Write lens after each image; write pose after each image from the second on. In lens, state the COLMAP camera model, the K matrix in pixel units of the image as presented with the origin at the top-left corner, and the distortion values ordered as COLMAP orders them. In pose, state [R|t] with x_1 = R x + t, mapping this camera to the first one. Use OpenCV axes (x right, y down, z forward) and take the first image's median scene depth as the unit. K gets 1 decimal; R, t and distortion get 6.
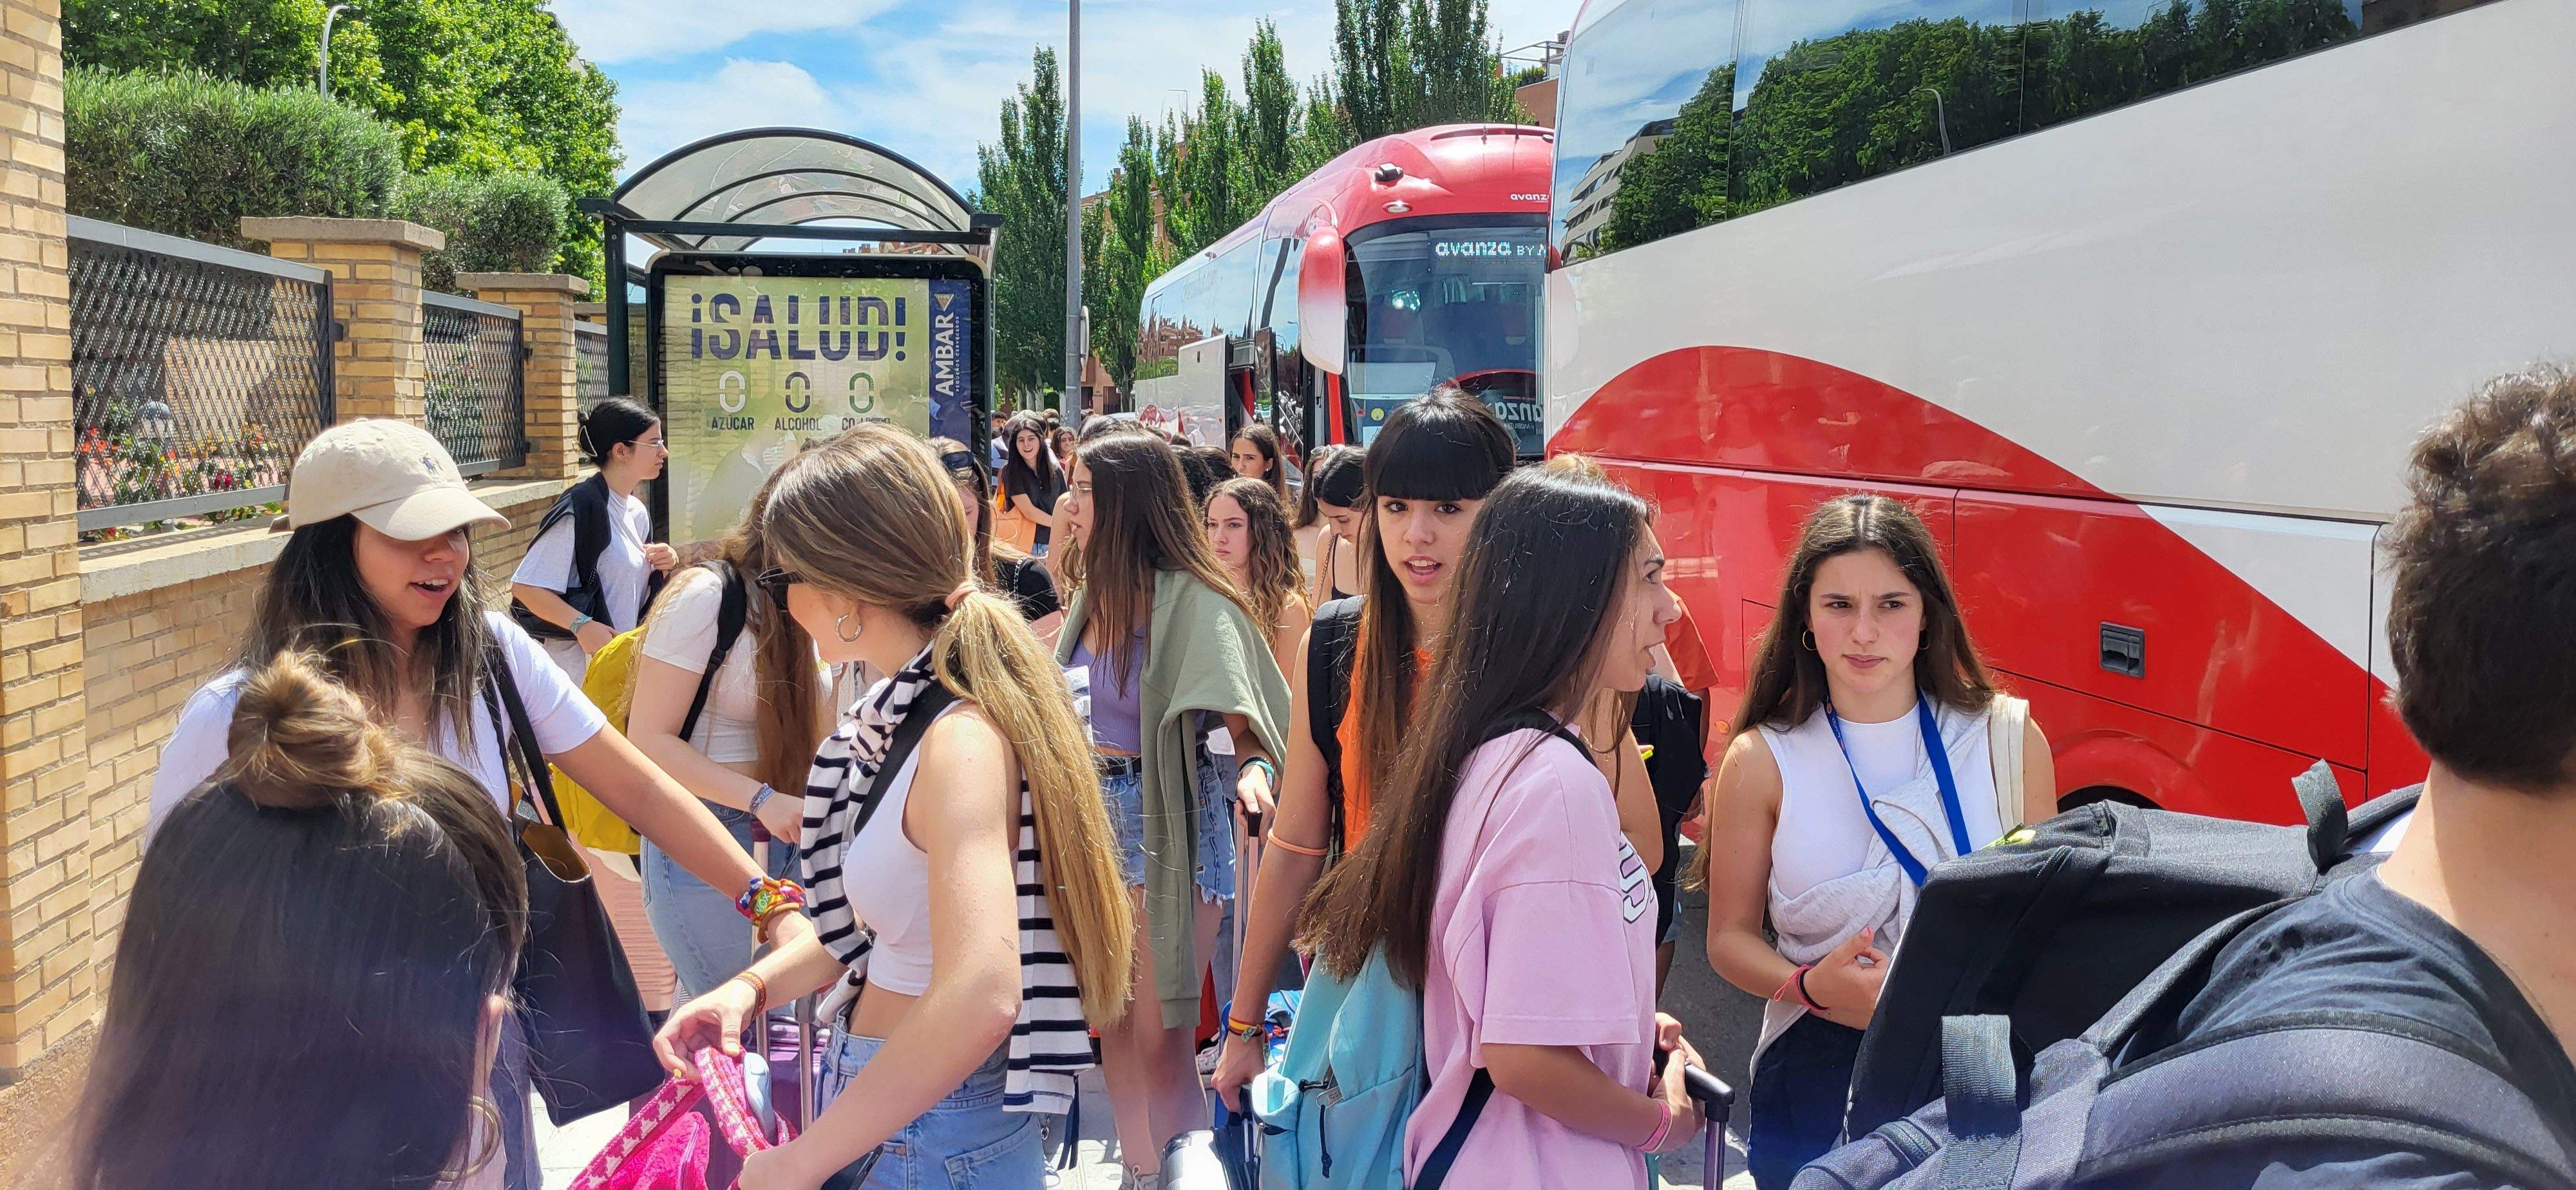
lens RADIAL K [[1928.9, 0, 1283.2], [0, 1928.9, 508.7], [0, 0, 1]] dist [0.033958, -0.001794]
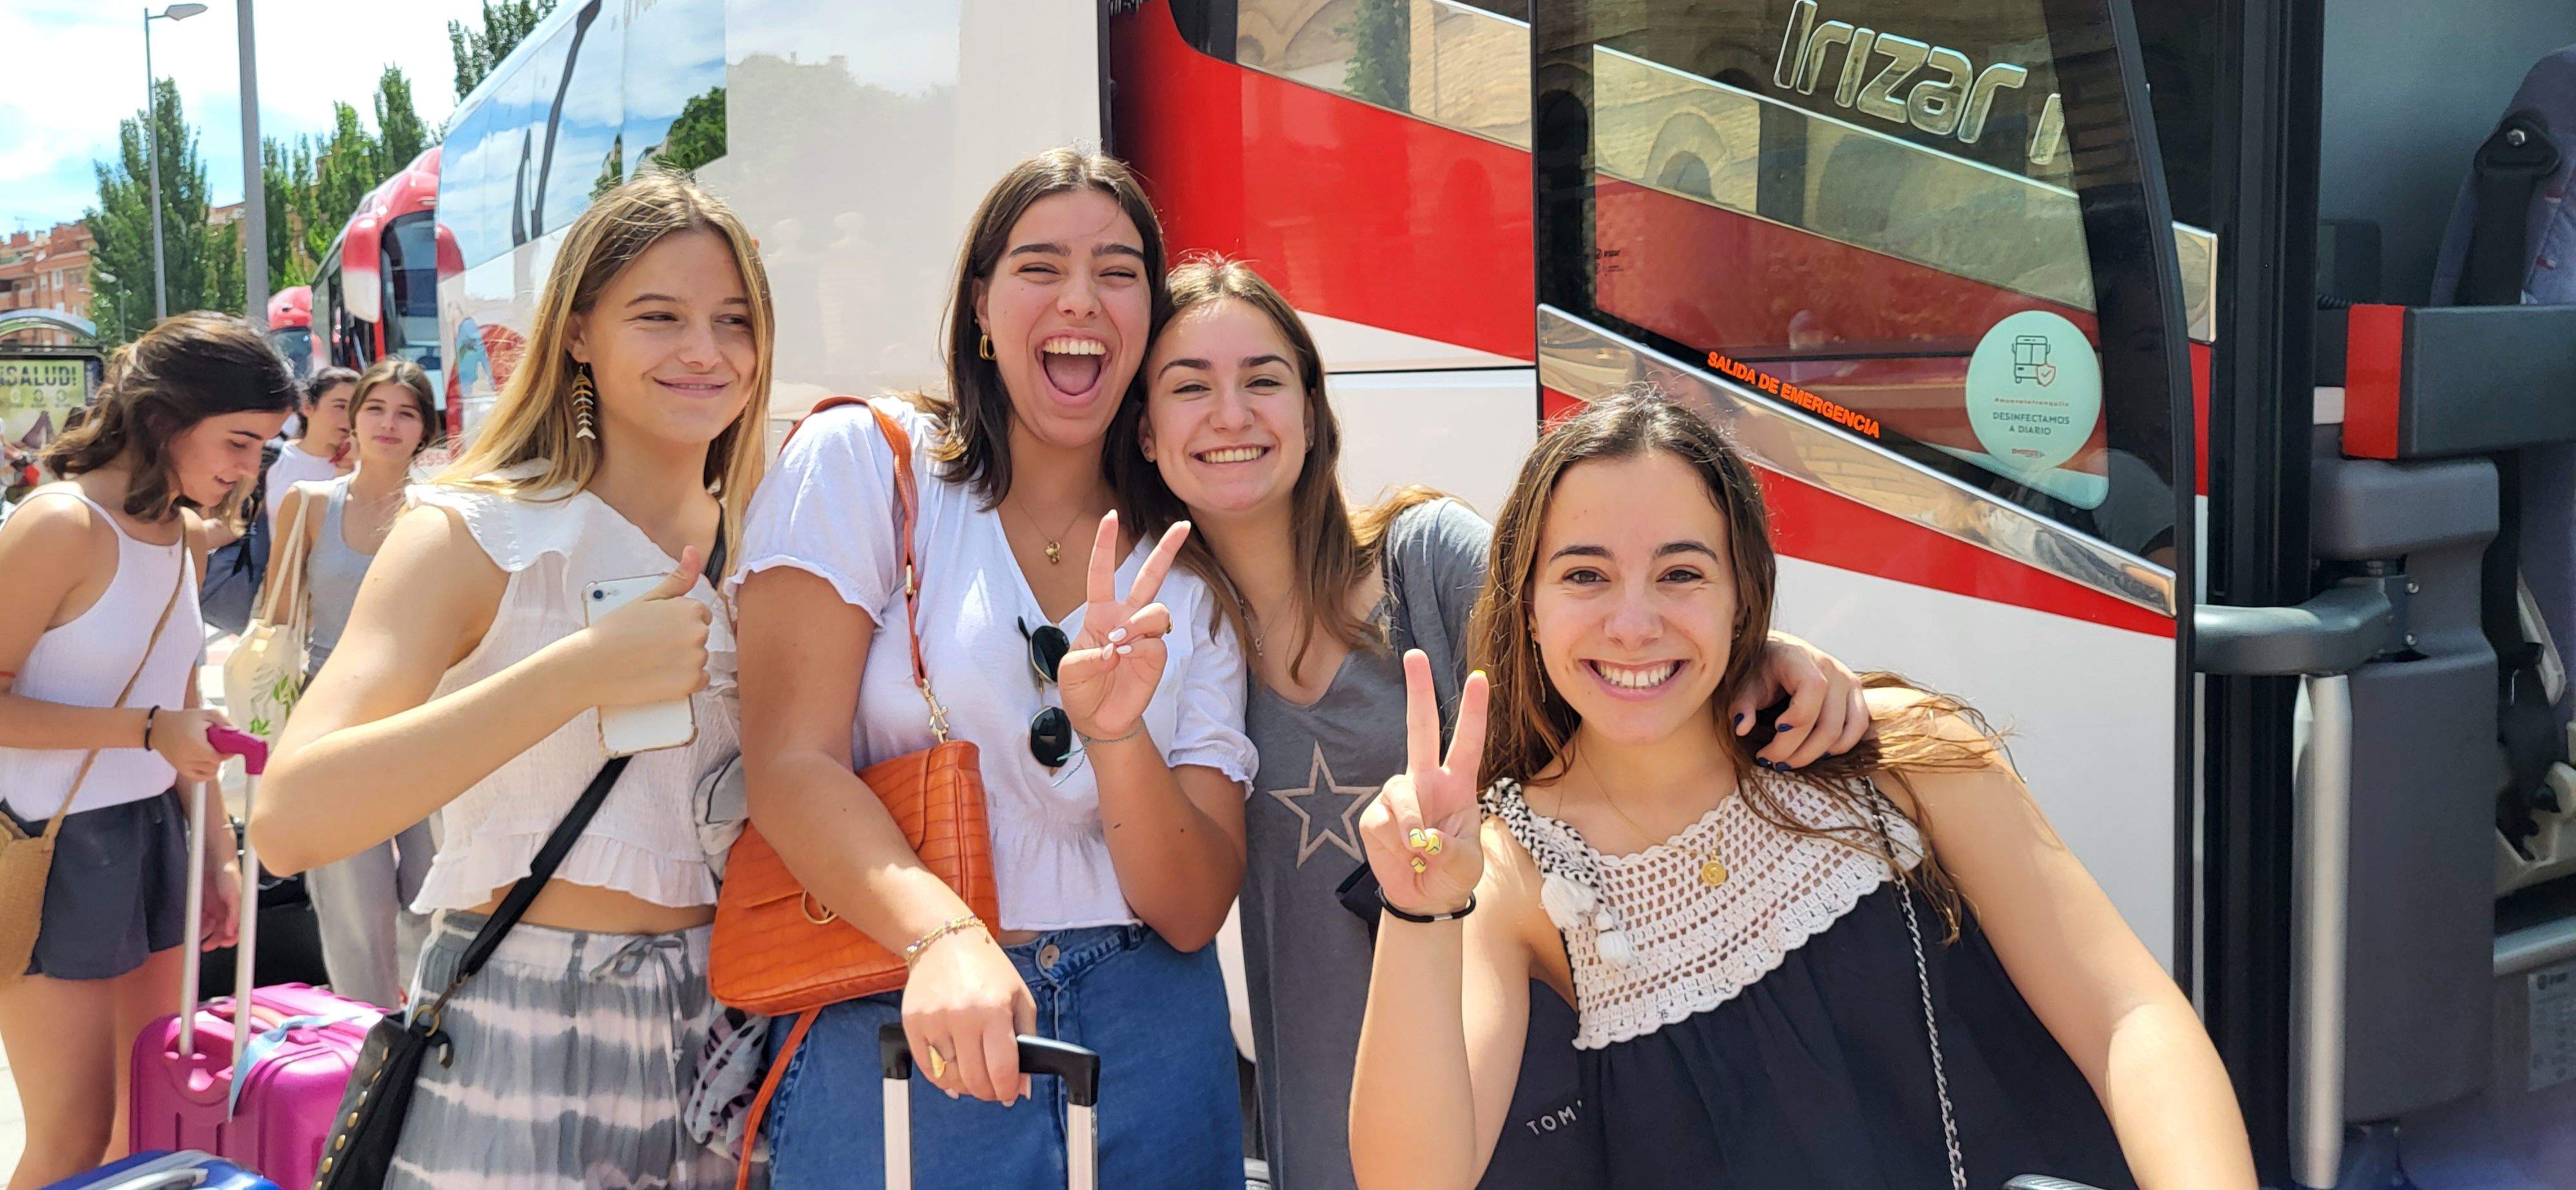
lens RADIAL K [[1908.8, 0, 1264.9], [0, 1908.8, 593.9], [0, 0, 1]] dist [0.052430, -0.047566]
pose [[0.929146, -0.047289, 0.366676, 0.073820], [0.031913, 0.998343, 0.047886, 0.029472], [-0.368333, -0.032792, 0.929116, -0.451385]]
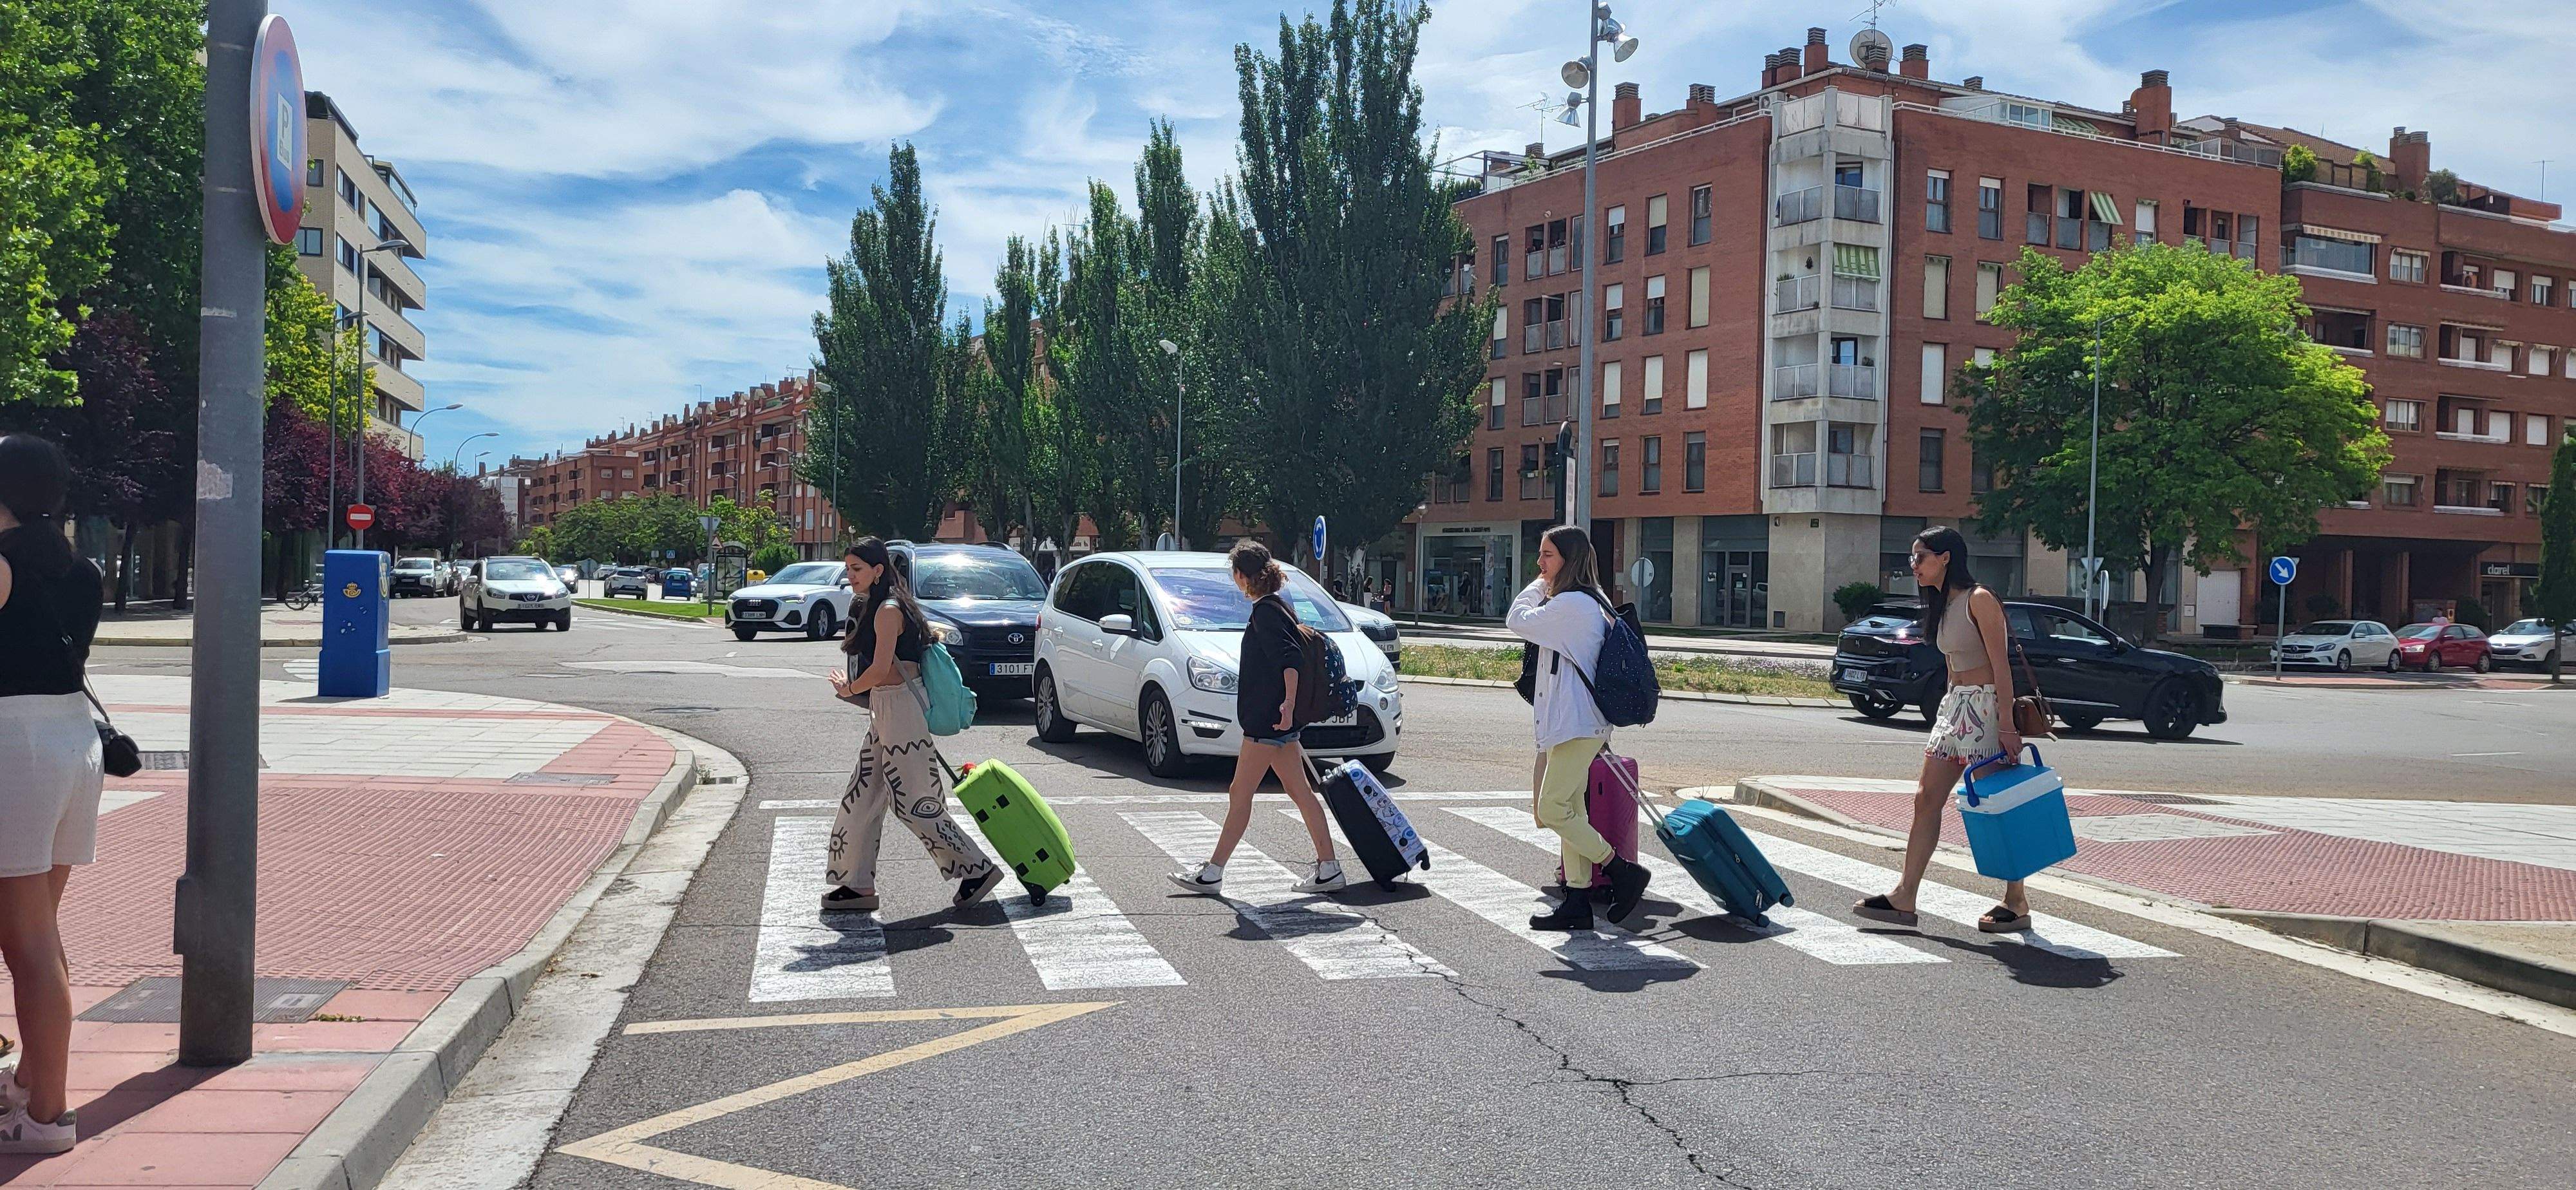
lens RADIAL K [[1908.8, 0, 1264.9], [0, 1908.8, 593.9], [0, 0, 1]] dist [0.052430, -0.047566]
pose [[0.999082, 0.013788, 0.040562, 0.010896], [-0.012024, 0.998985, -0.043402, -0.007233], [-0.041120, 0.042875, 0.998234, 0.308254]]
